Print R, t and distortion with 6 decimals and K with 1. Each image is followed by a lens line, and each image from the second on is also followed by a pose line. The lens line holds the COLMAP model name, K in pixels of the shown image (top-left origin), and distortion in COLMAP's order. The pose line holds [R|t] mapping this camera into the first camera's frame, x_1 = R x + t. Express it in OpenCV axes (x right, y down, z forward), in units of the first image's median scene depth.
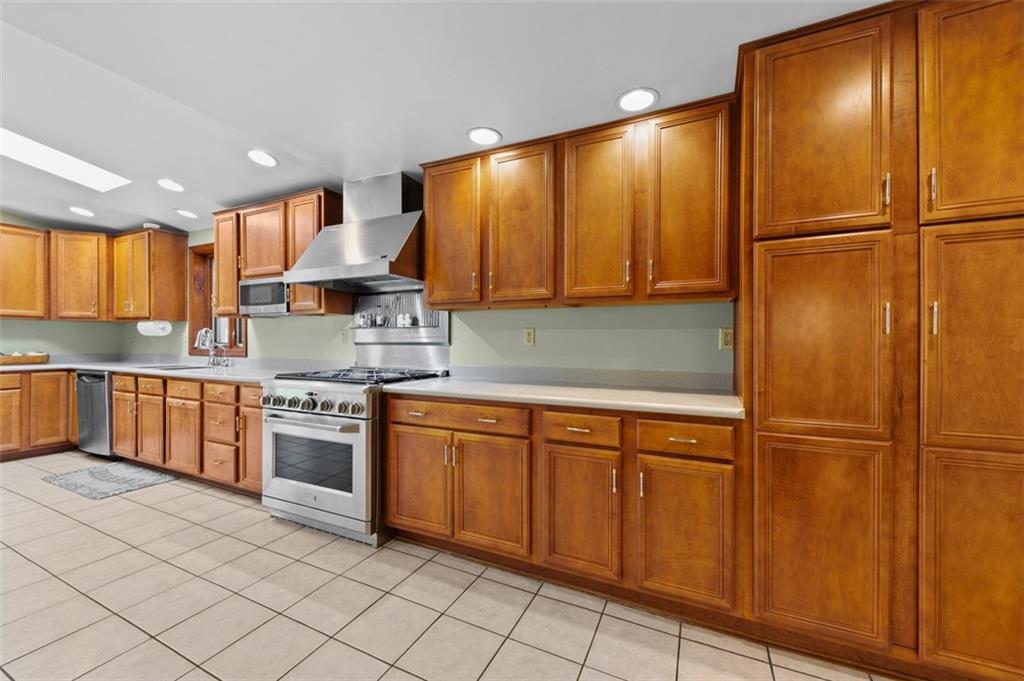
lens RADIAL K [[398.3, 0, 513.0], [0, 398.3, 344.7], [0, 0, 1]] dist [0.001316, -0.000174]
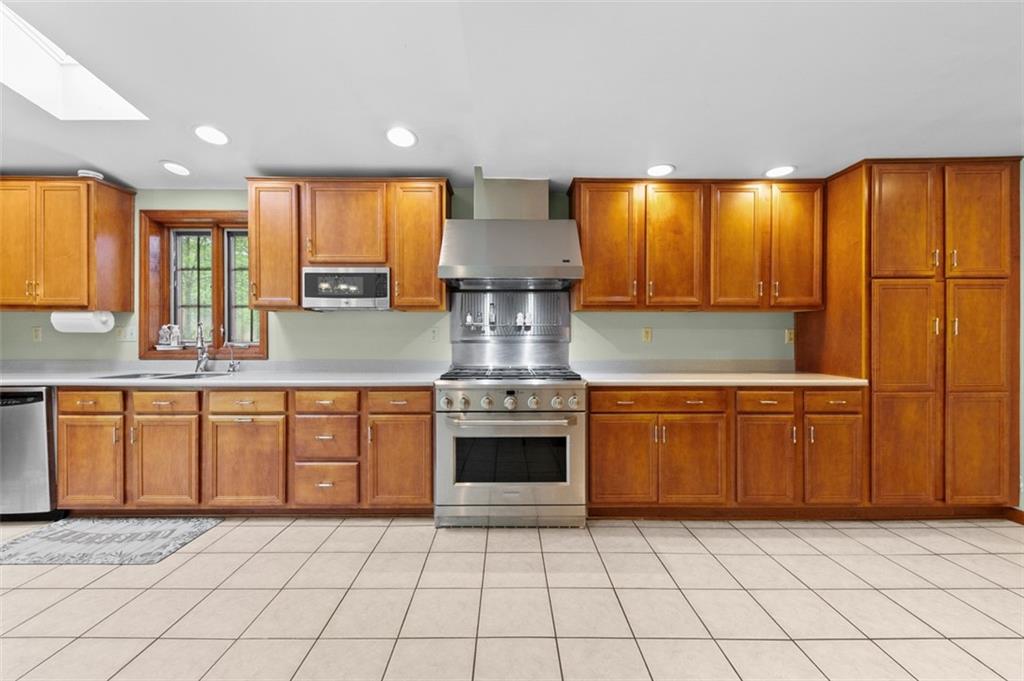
lens RADIAL K [[402.5, 0, 507.7], [0, 402.5, 337.9], [0, 0, 1]] dist [0.002058, -0.000172]
pose [[0.901717, -0.006854, 0.432271, -1.001768], [0.006844, 0.999975, 0.001579, -0.016677], [-0.432272, 0.001535, 0.901742, 0.092654]]
